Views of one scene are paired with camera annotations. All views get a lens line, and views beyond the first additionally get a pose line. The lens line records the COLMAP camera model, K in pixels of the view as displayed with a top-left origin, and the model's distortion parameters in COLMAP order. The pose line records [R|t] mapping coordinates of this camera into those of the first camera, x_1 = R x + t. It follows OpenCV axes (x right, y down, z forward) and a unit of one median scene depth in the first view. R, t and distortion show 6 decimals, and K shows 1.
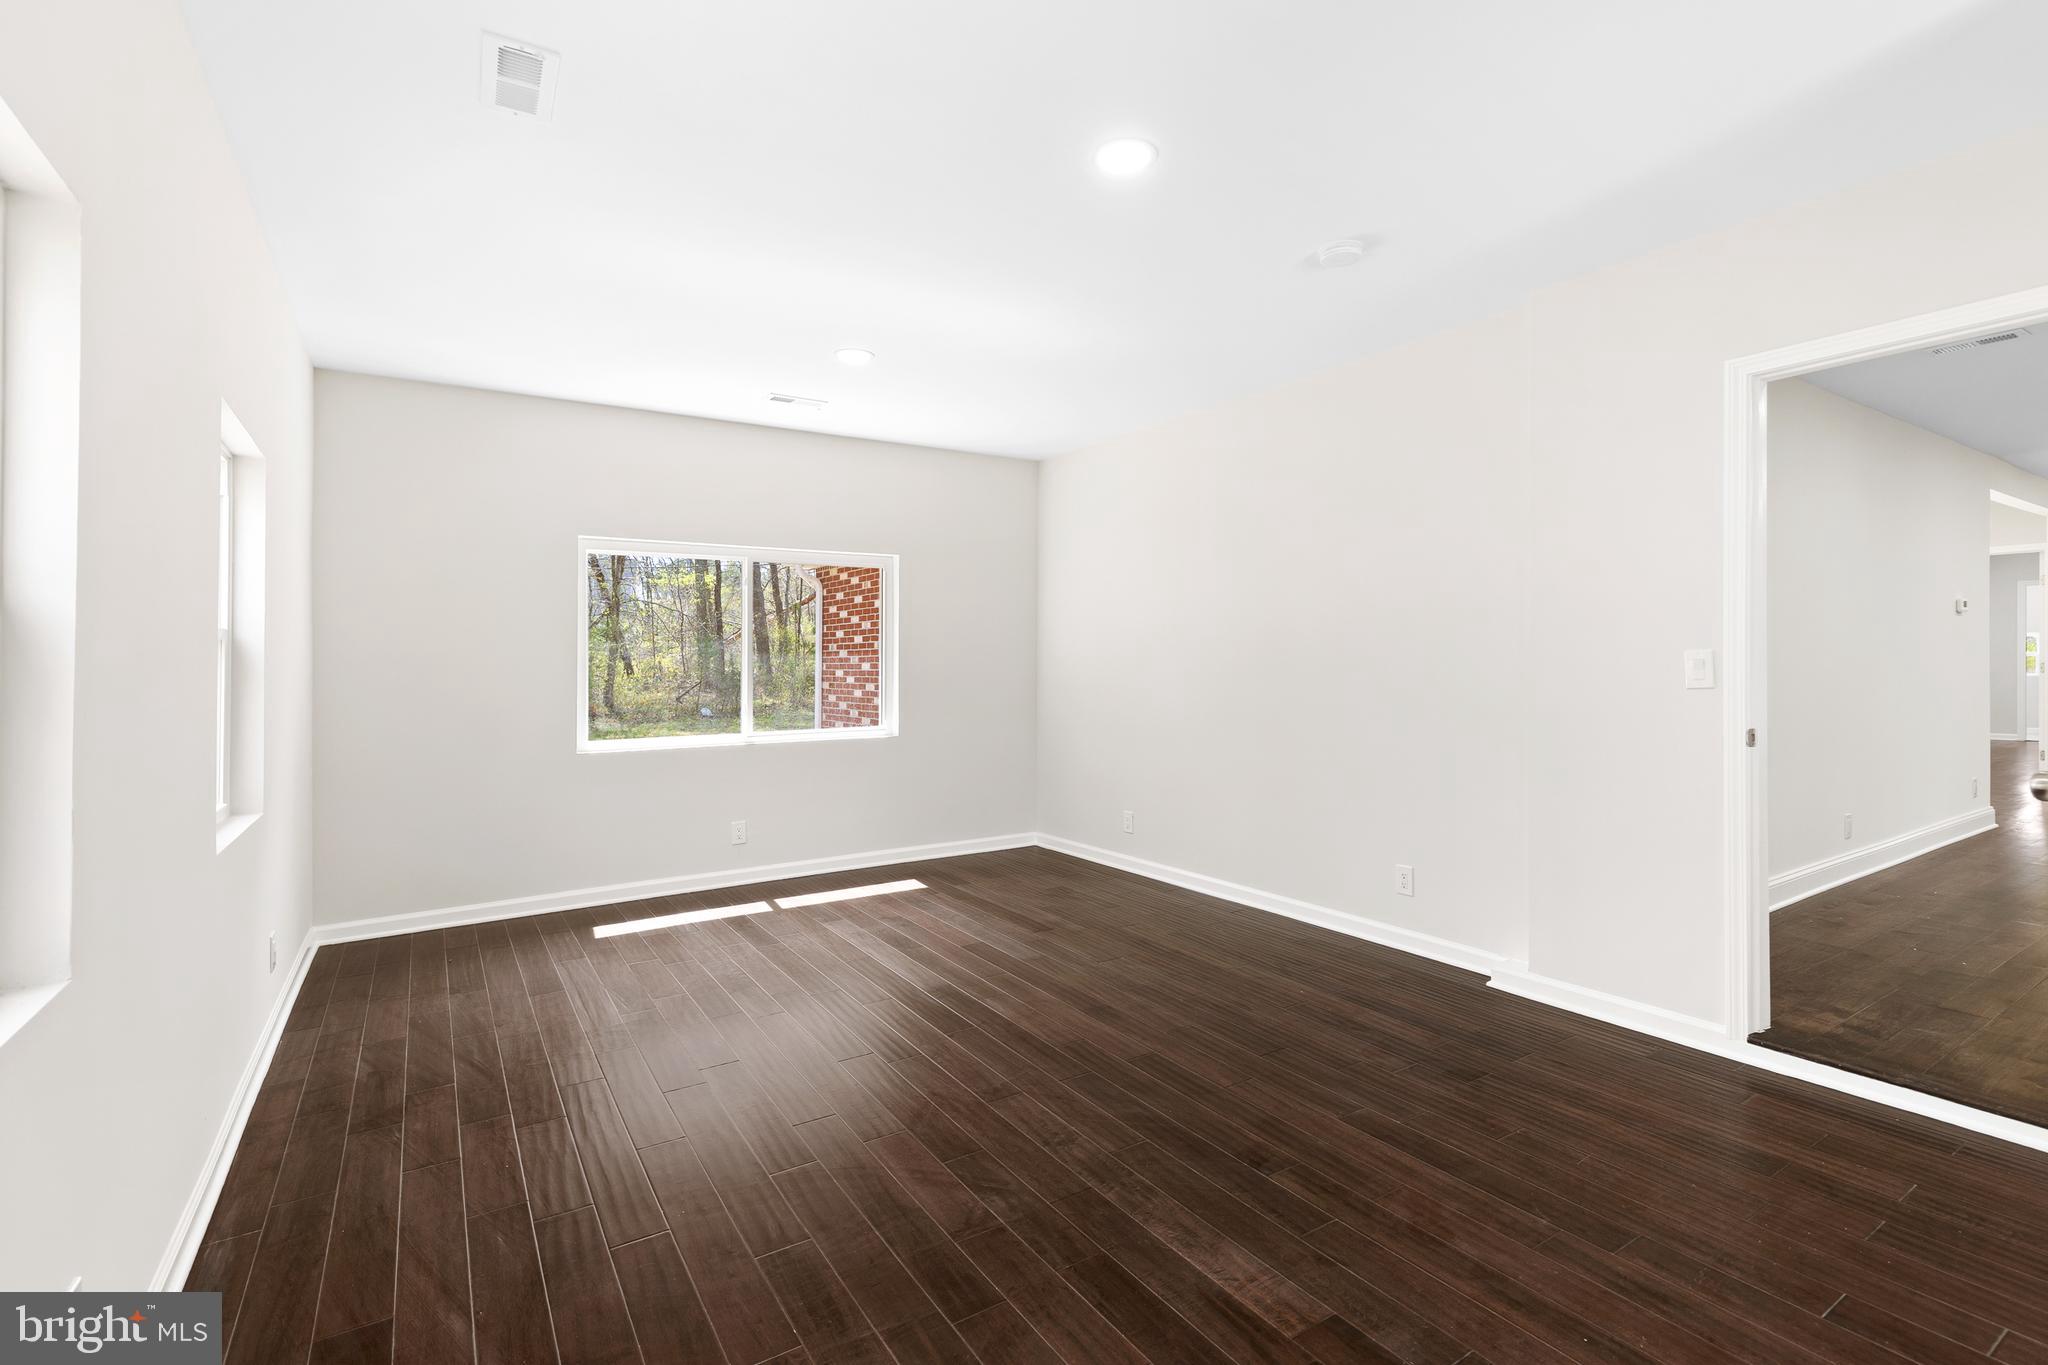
lens RADIAL K [[926.8, 0, 1015.3], [0, 926.8, 683.1], [0, 0, 1]] dist [0.008076, -0.000794]
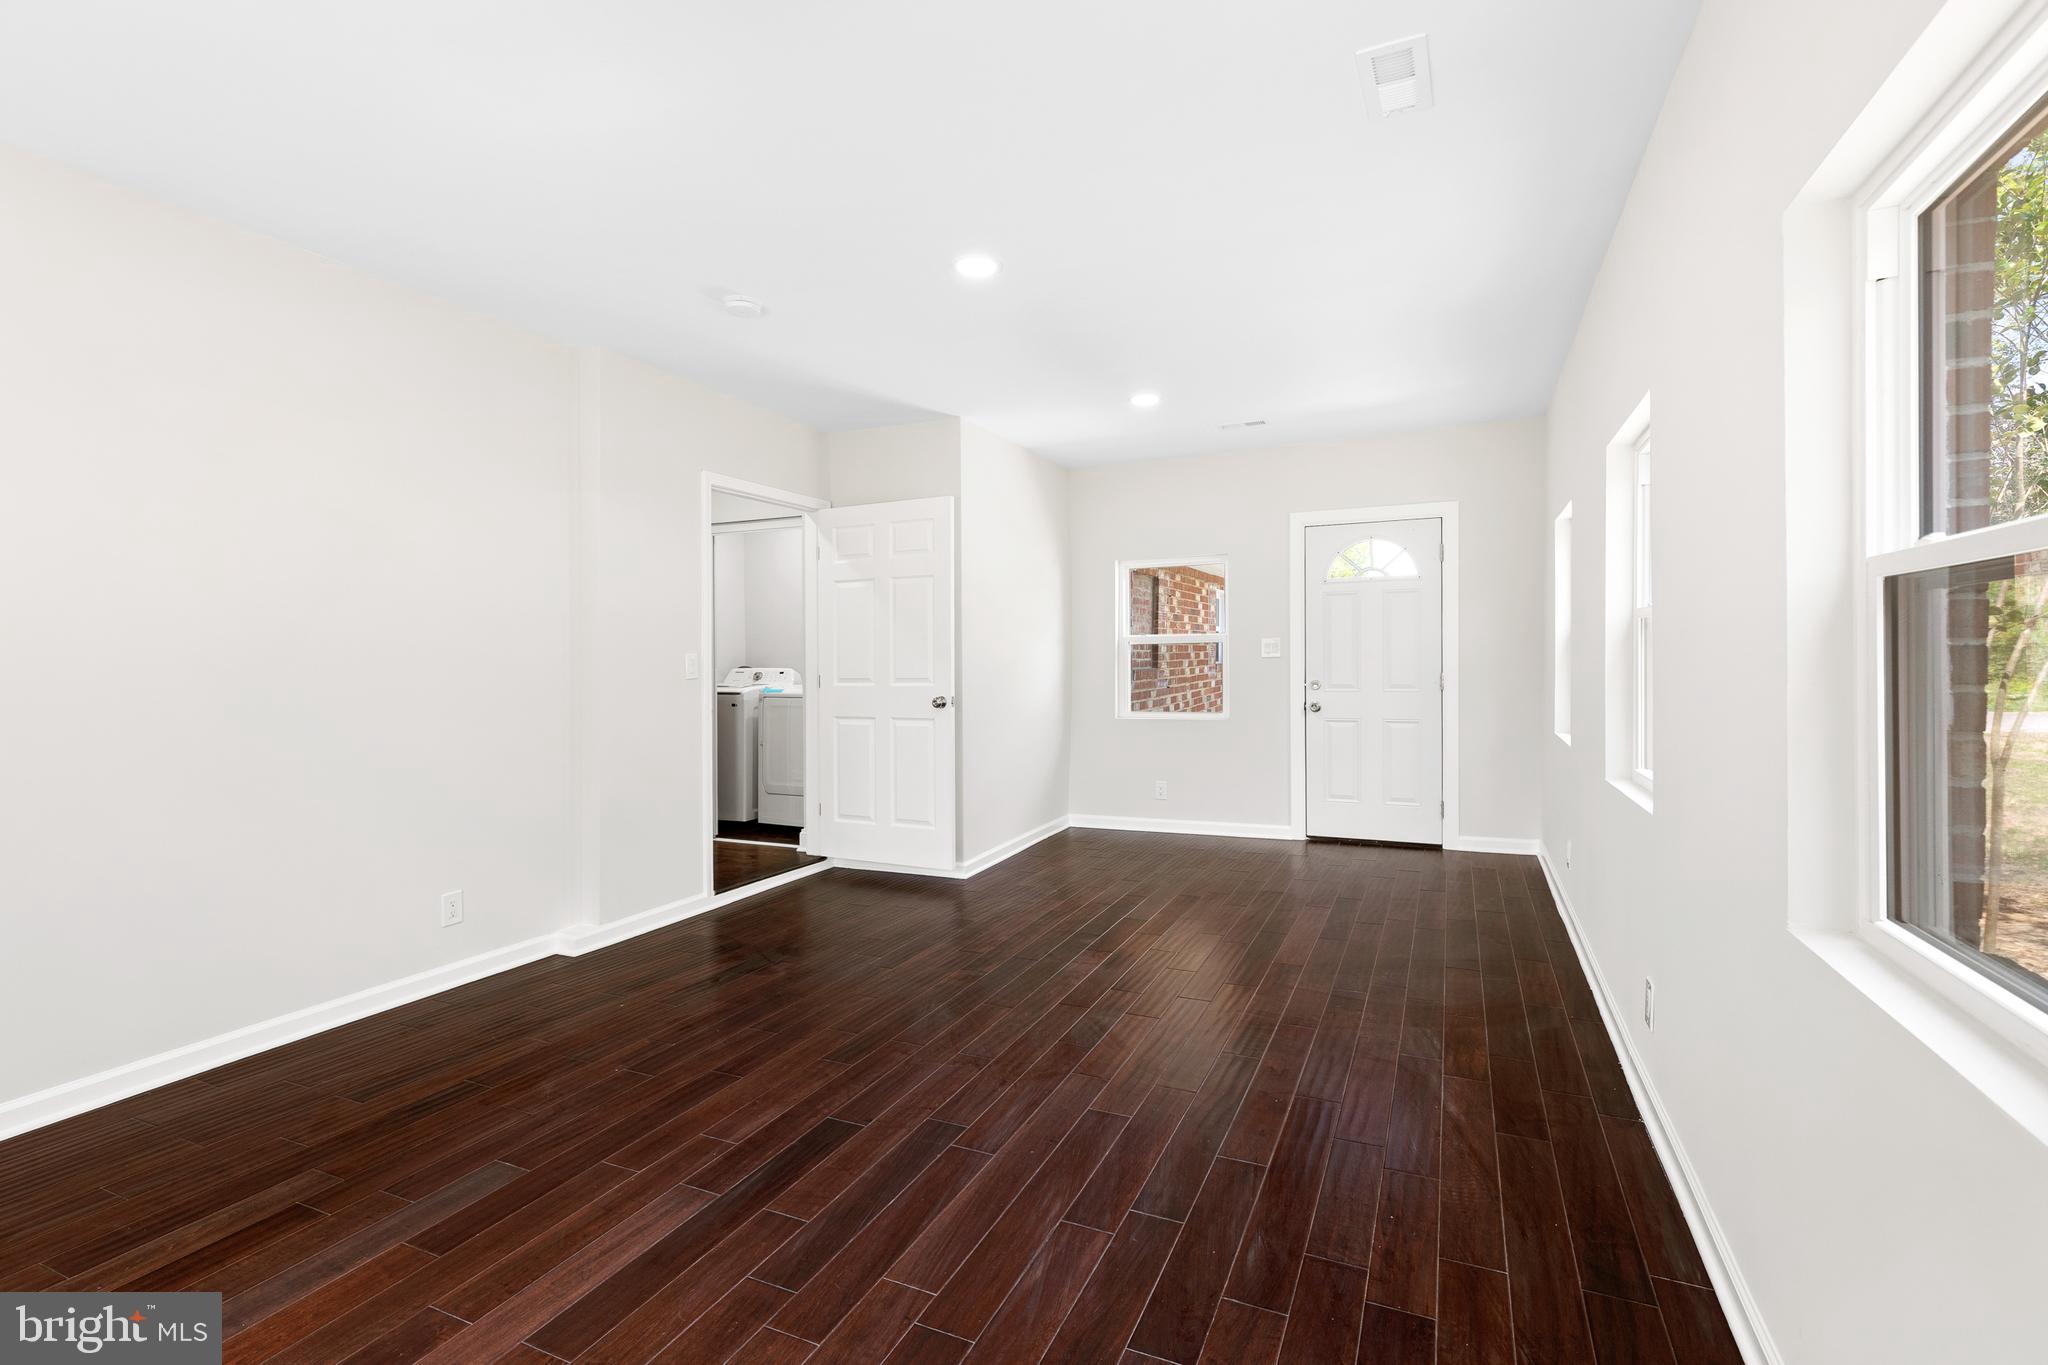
lens RADIAL K [[926.8, 0, 1023.2], [0, 926.8, 670.4], [0, 0, 1]] dist [0.008076, -0.000794]
pose [[-0.523369, -0.002224, 0.852103, -0.775516], [0.040502, 0.998801, 0.027483, -0.025310], [-0.851143, 0.048896, -0.522651, 1.207297]]
